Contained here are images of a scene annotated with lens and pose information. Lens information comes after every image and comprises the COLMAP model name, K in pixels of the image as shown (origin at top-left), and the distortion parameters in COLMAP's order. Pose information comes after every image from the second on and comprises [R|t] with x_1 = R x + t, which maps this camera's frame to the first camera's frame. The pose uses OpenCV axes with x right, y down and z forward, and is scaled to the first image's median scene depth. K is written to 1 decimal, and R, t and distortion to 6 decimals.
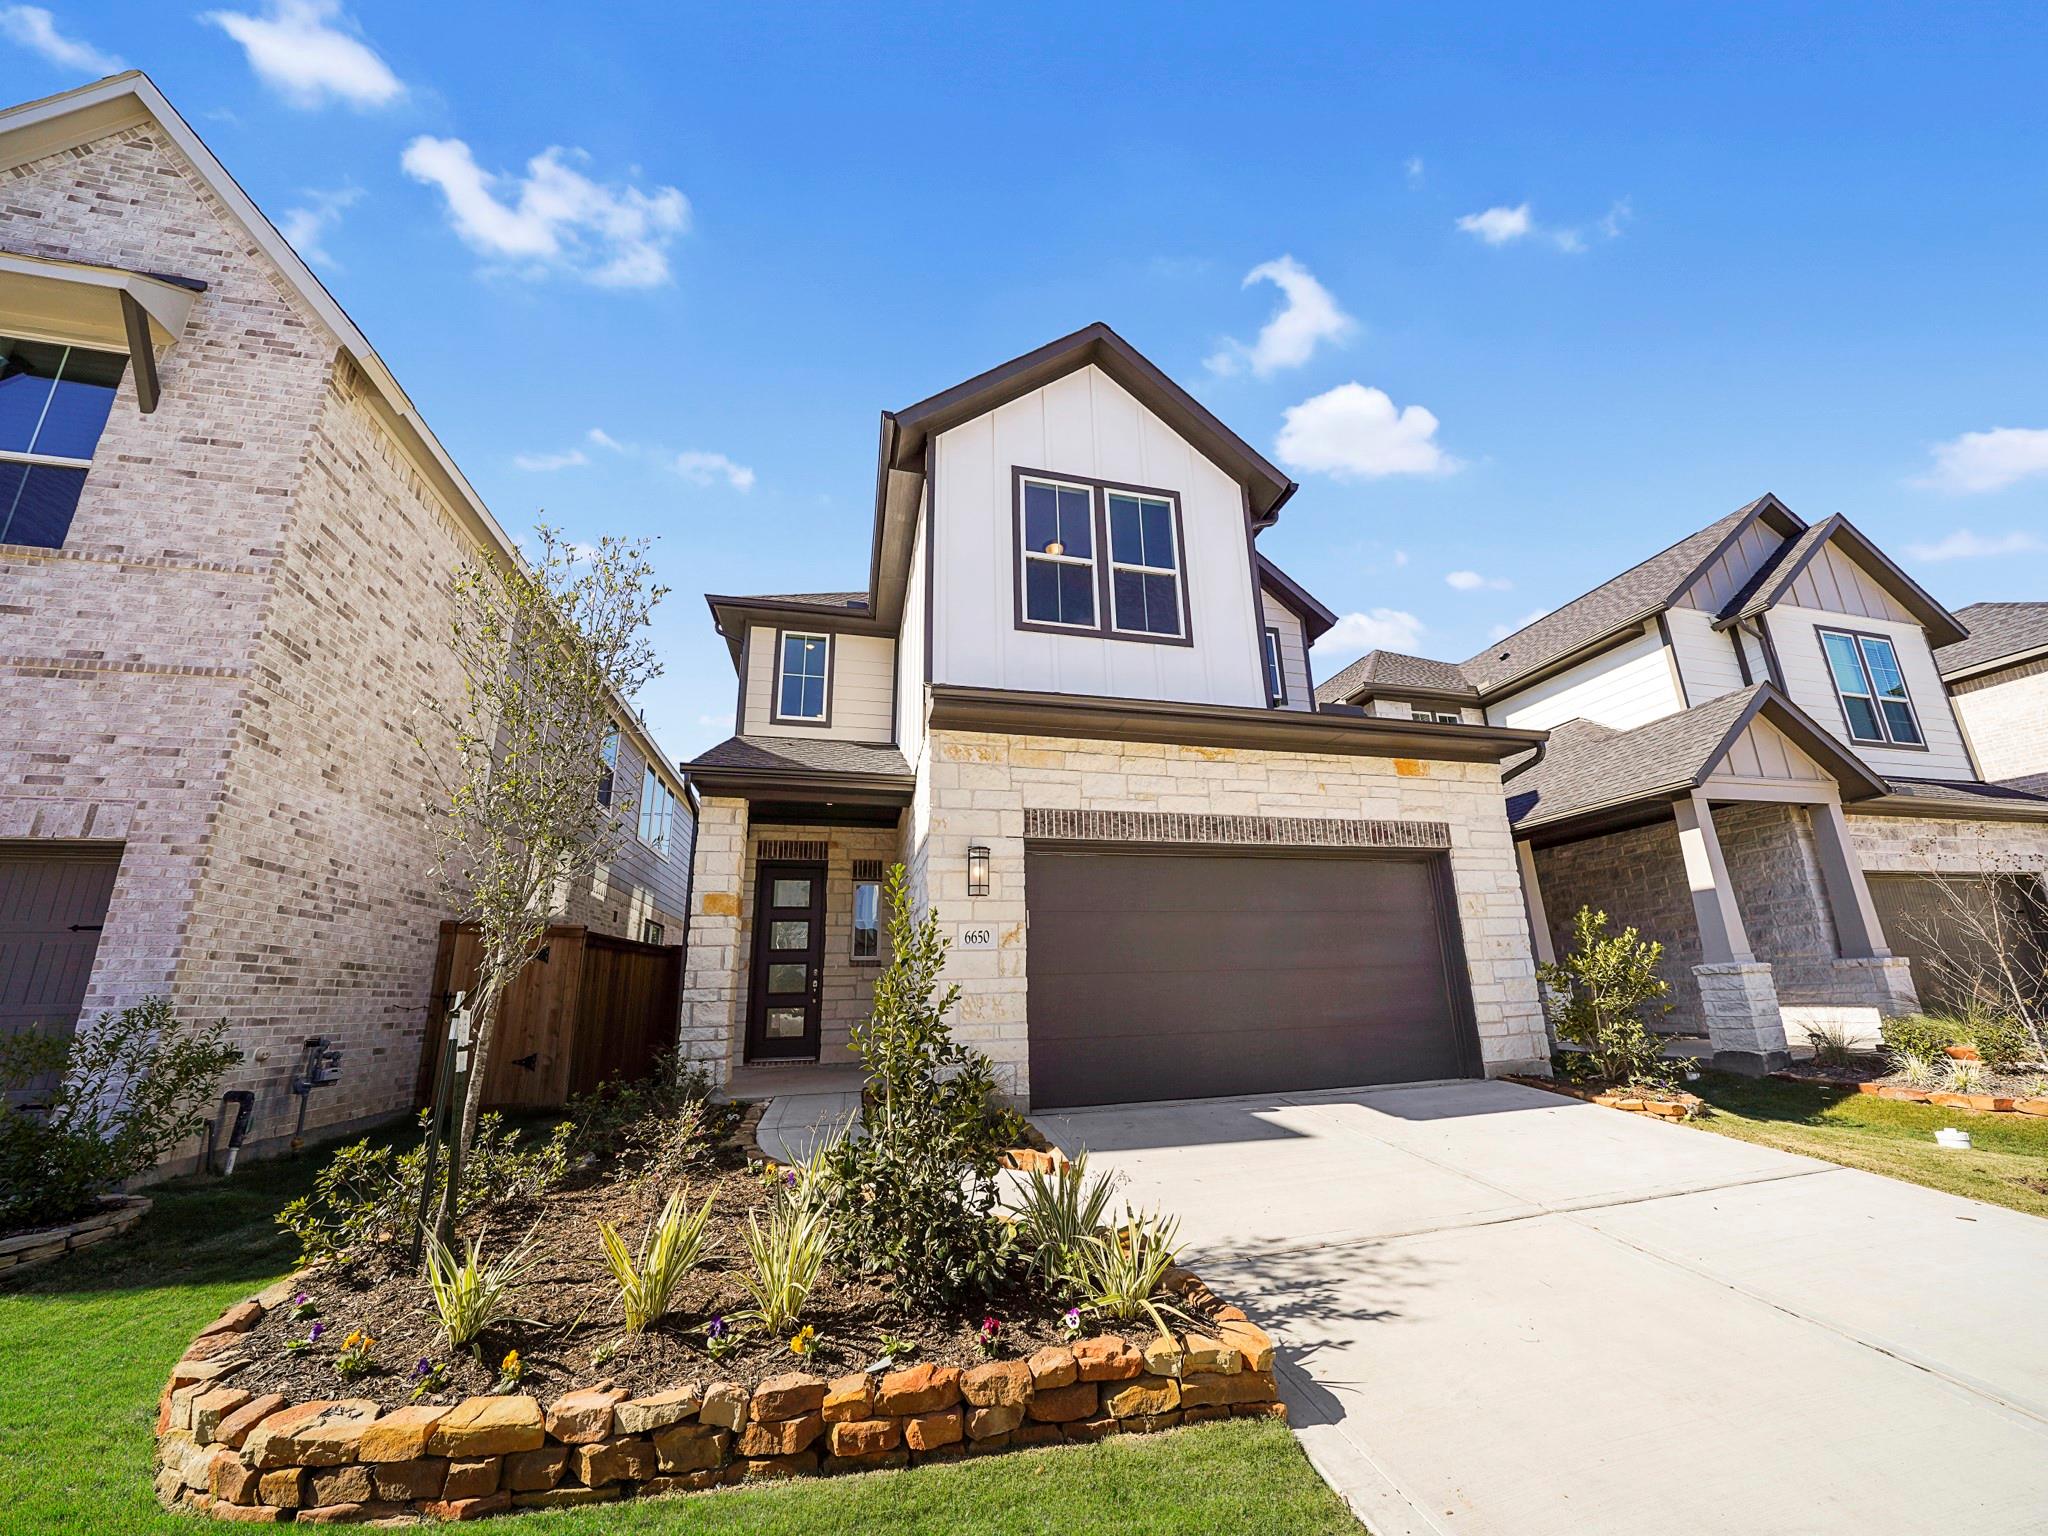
lens RADIAL K [[711.2, 0, 1023.0], [0, 711.2, 791.4], [0, 0, 1]] dist [-0.026708, -0.000009]
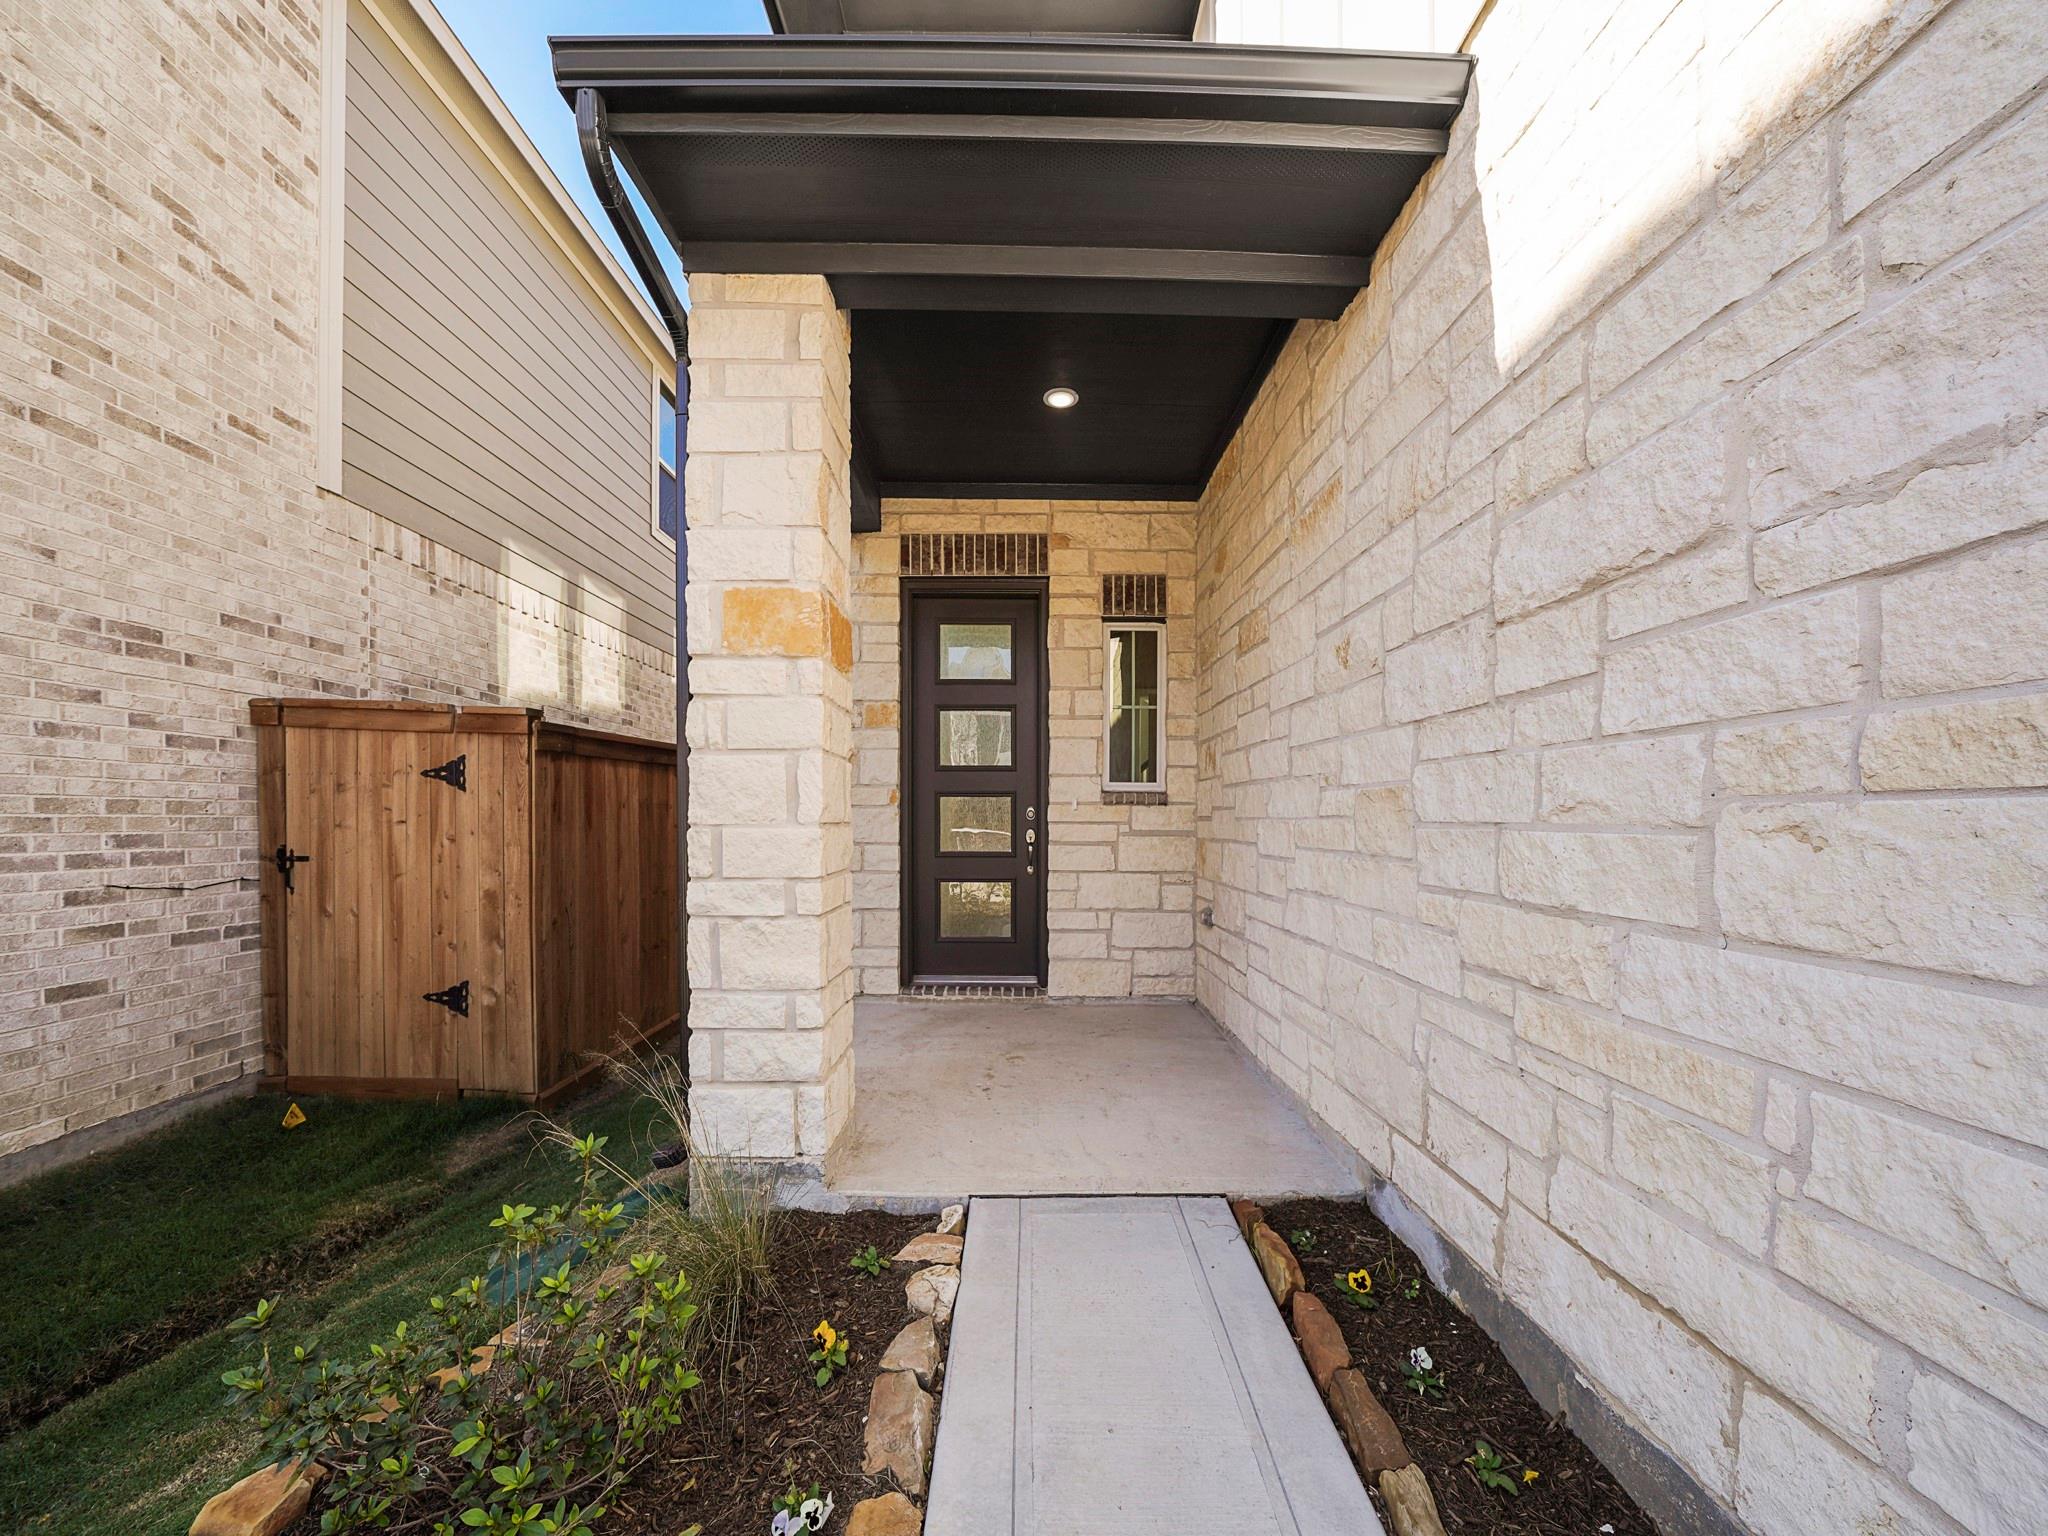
lens RADIAL K [[711.2, 0, 1023.0], [0, 711.2, 791.4], [0, 0, 1]] dist [-0.026708, -0.000009]
pose [[0.974242, 0.020971, -0.224529, -0.230440], [0.034153, 0.970460, 0.238833, 0.151397], [0.222905, -0.240350, 0.944746, 0.660987]]
